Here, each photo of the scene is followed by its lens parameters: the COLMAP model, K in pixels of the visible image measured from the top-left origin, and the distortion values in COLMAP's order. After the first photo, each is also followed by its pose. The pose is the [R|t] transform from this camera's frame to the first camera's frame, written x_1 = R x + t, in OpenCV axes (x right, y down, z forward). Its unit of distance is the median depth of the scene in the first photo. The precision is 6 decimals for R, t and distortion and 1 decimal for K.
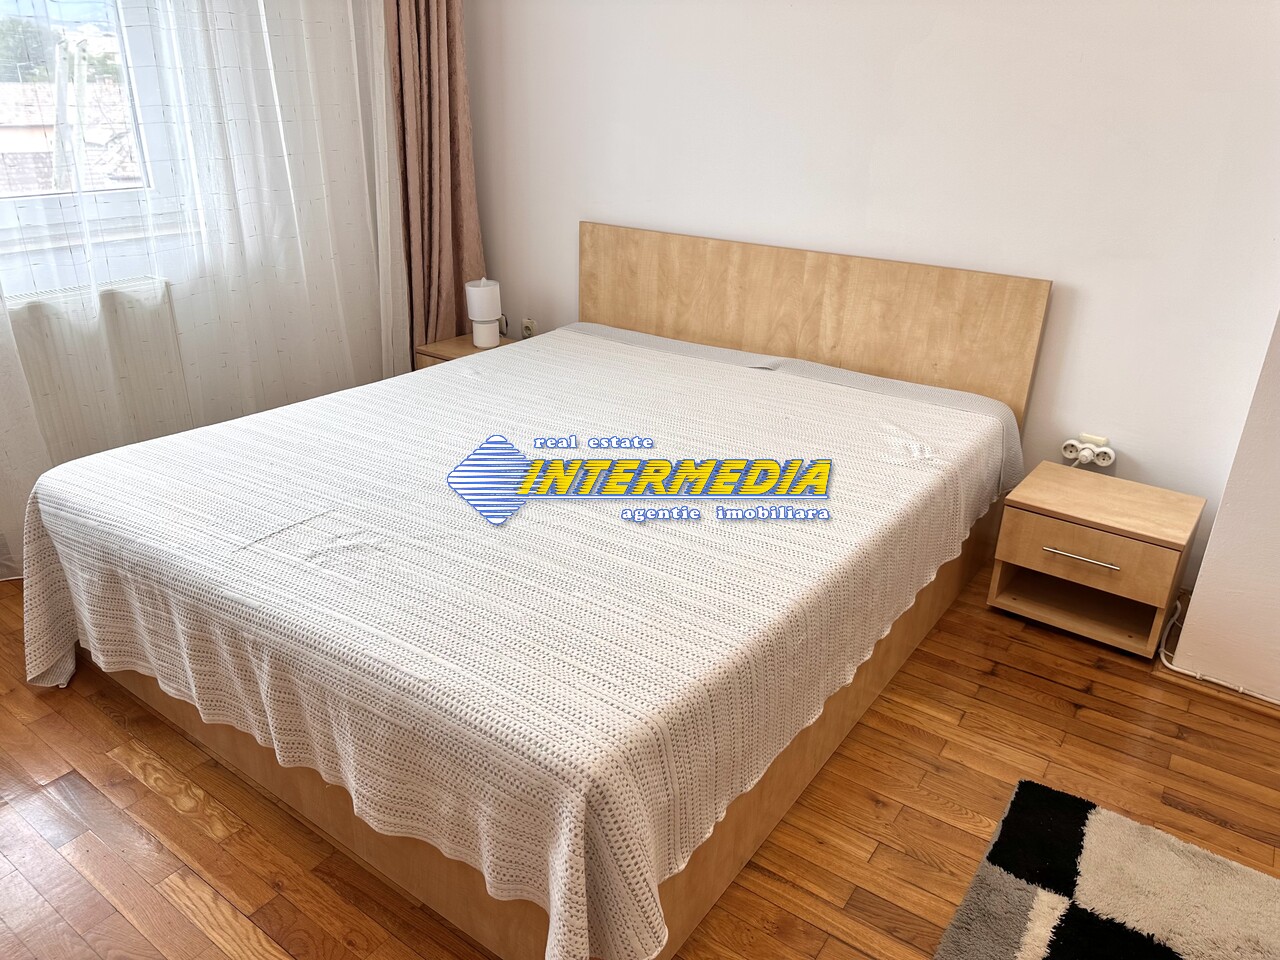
lens RADIAL K [[898.8, 0, 643.2], [0, 898.8, 478.8], [0, 0, 1]] dist [0.078136, -0.103224]
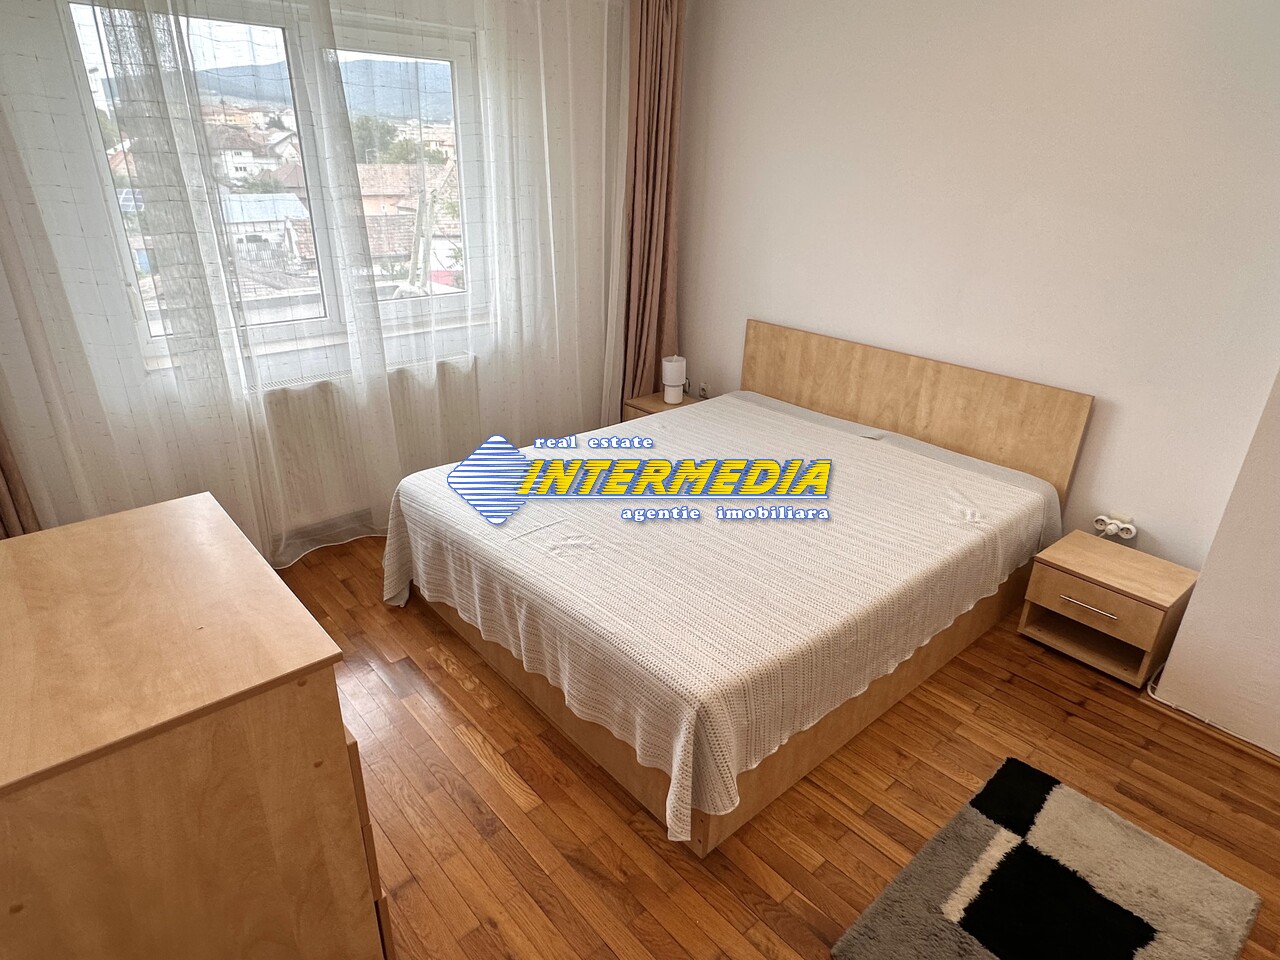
lens RADIAL K [[745.8, 0, 638.5], [0, 745.8, 484.0], [0, 0, 1]] dist [0.002990, -0.000664]
pose [[0.972880, 0.091465, -0.212457, 0.051644], [-0.090138, 0.995802, 0.015946, -0.054031], [0.213024, 0.003637, 0.977040, -0.235892]]
